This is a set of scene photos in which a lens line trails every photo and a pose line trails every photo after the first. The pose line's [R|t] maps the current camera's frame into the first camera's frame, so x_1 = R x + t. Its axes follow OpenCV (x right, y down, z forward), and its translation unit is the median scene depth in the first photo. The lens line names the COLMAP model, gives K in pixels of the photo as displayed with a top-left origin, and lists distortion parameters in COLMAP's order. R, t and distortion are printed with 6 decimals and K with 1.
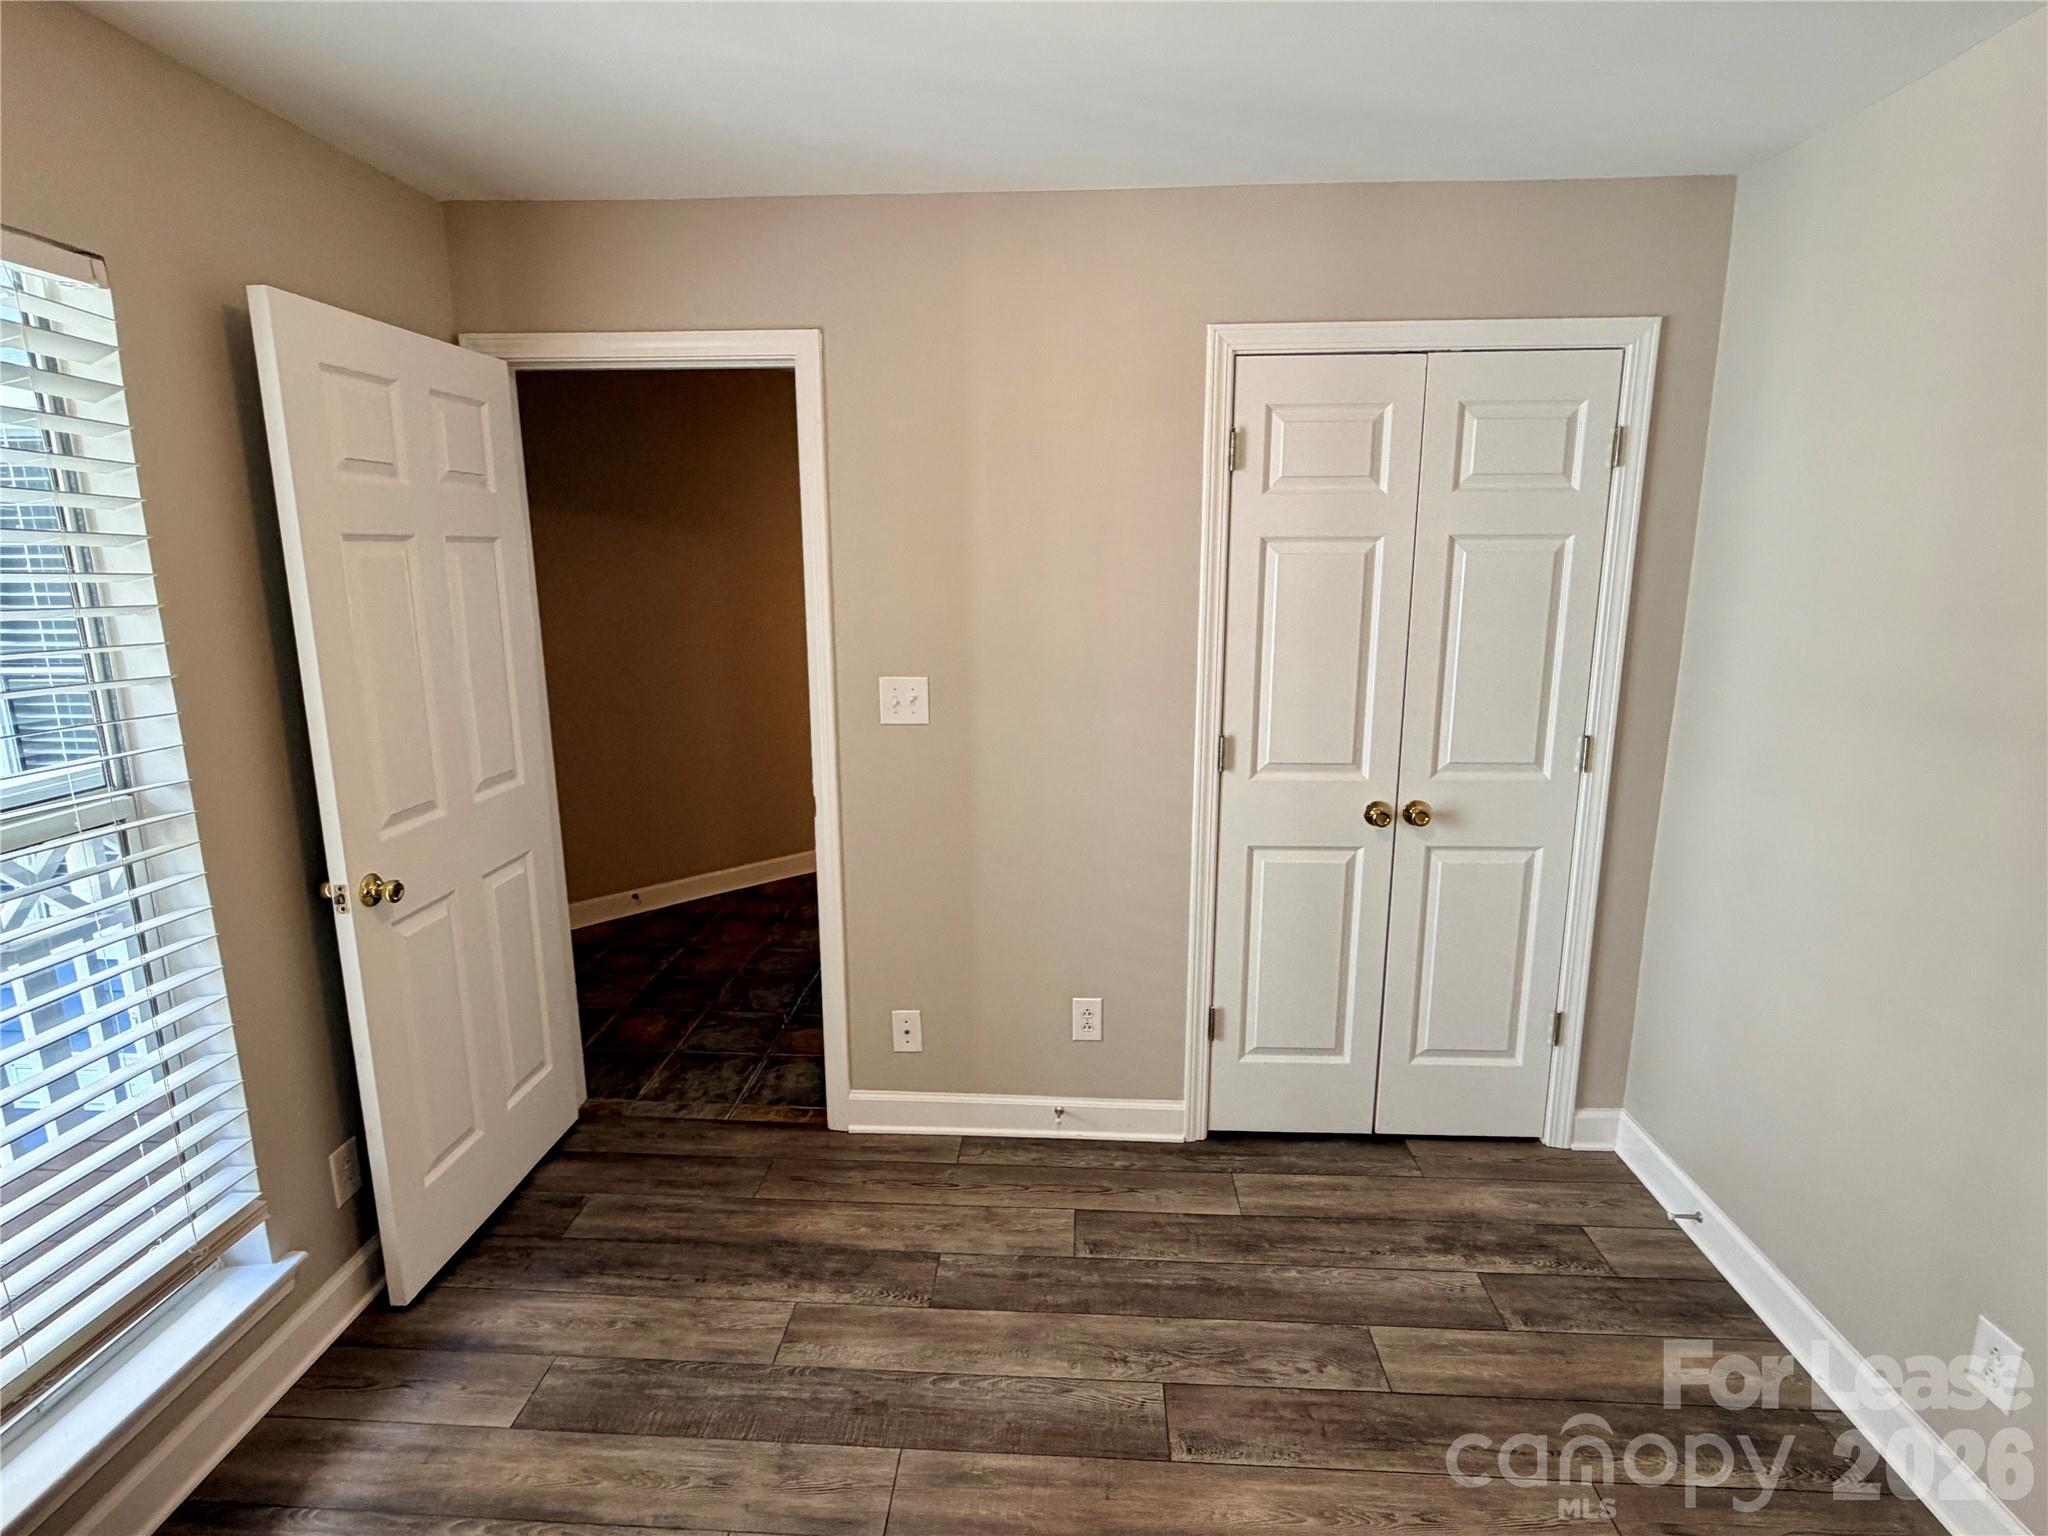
lens RADIAL K [[1053.5, 0, 1025.1], [0, 1053.5, 777.8], [0, 0, 1]] dist [-0.001183, 0.002250]
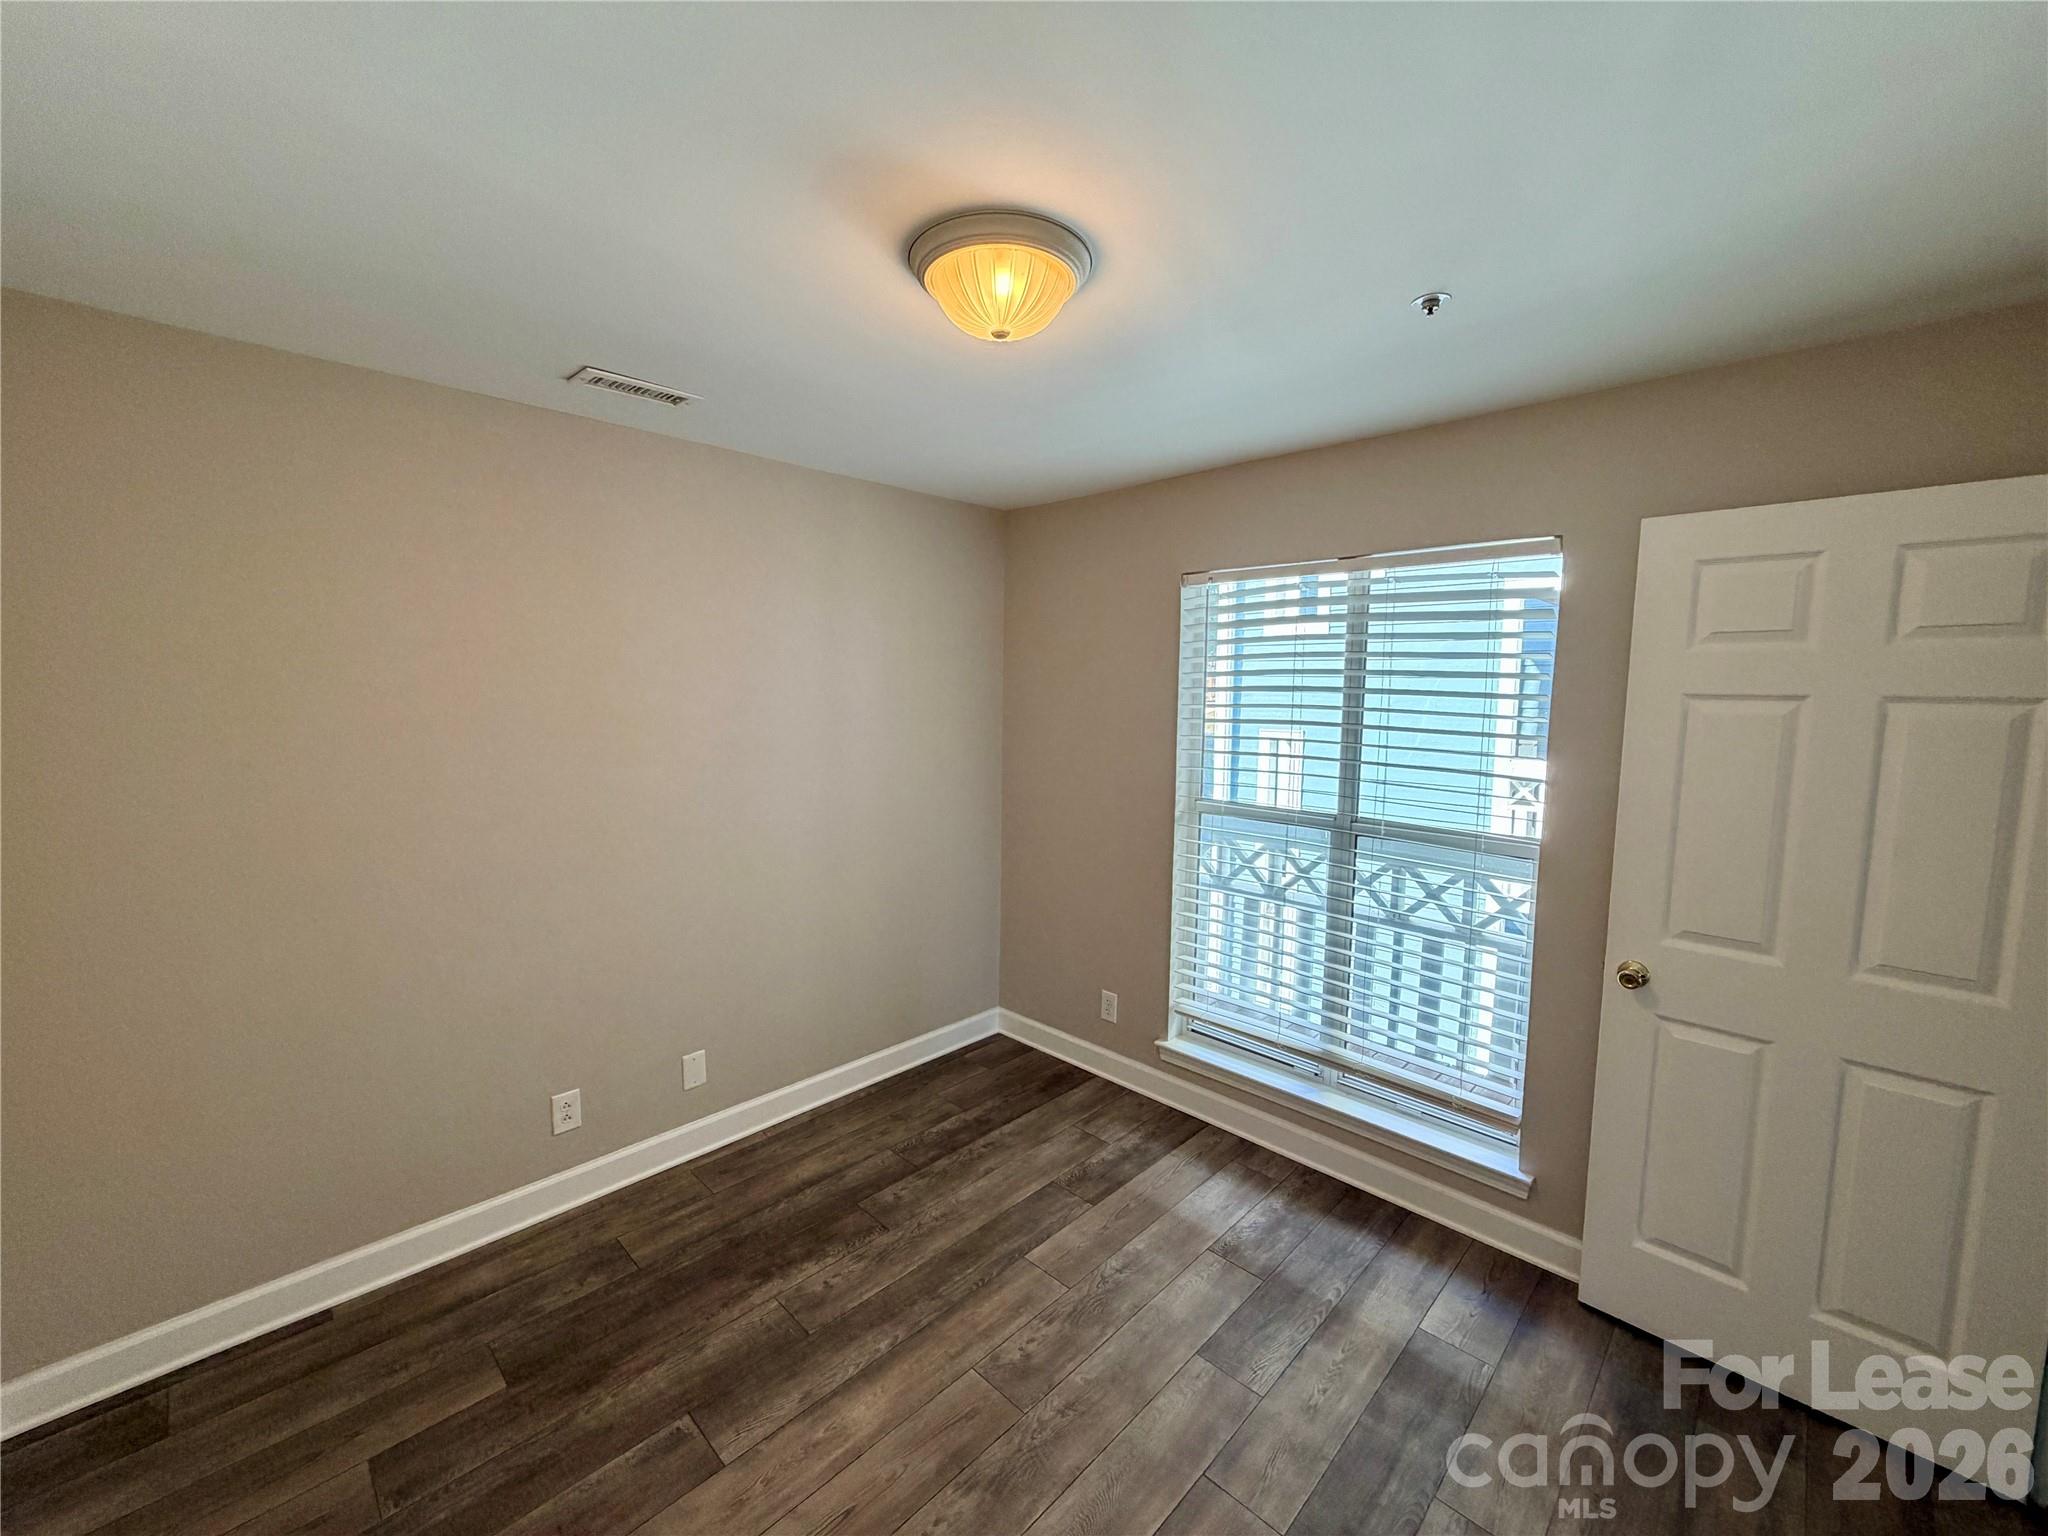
lens RADIAL K [[815.4, 0, 1037.3], [0, 815.4, 772.5], [0, 0, 1]] dist [0.000298, 0.000058]
pose [[-0.652242, 0.072675, -0.754519, 0.479219], [-0.172054, 0.955218, 0.240739, -0.202923], [0.738226, 0.286838, -0.610529, 0.876368]]
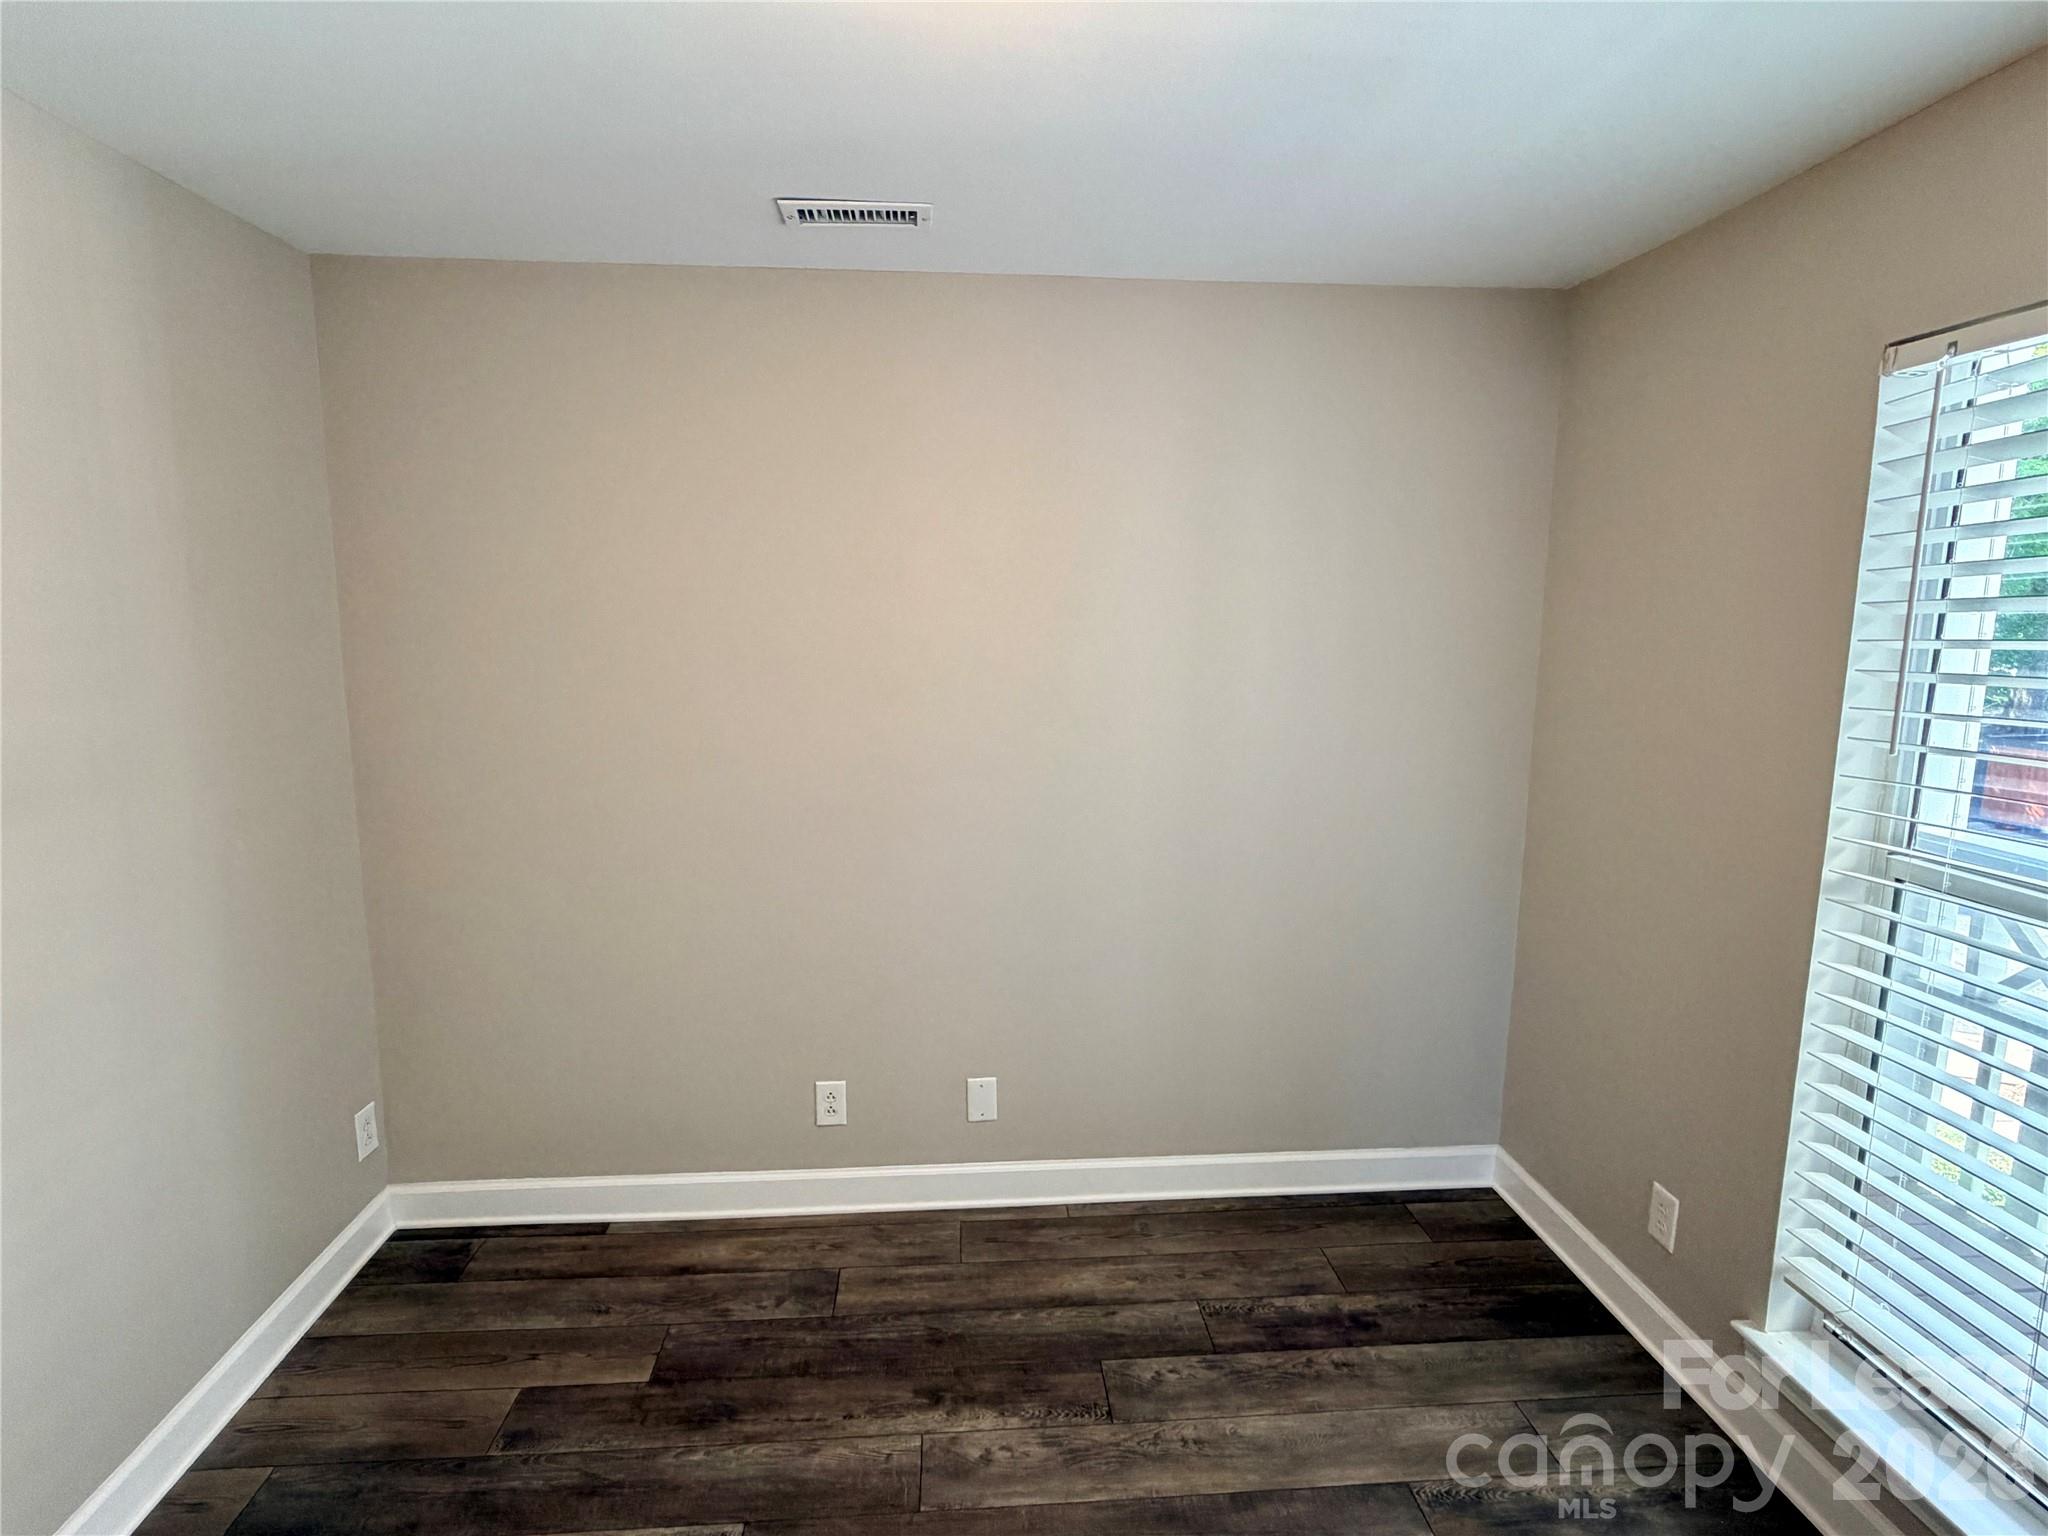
lens RADIAL K [[1053.5, 0, 1021.4], [0, 1053.5, 776.6], [0, 0, 1]] dist [-0.001183, 0.002250]
pose [[-0.991799, 0.017301, -0.126628, 0.052796], [-0.030303, 0.930709, 0.364503, -0.201034], [0.124160, 0.365351, -0.922552, 0.887802]]
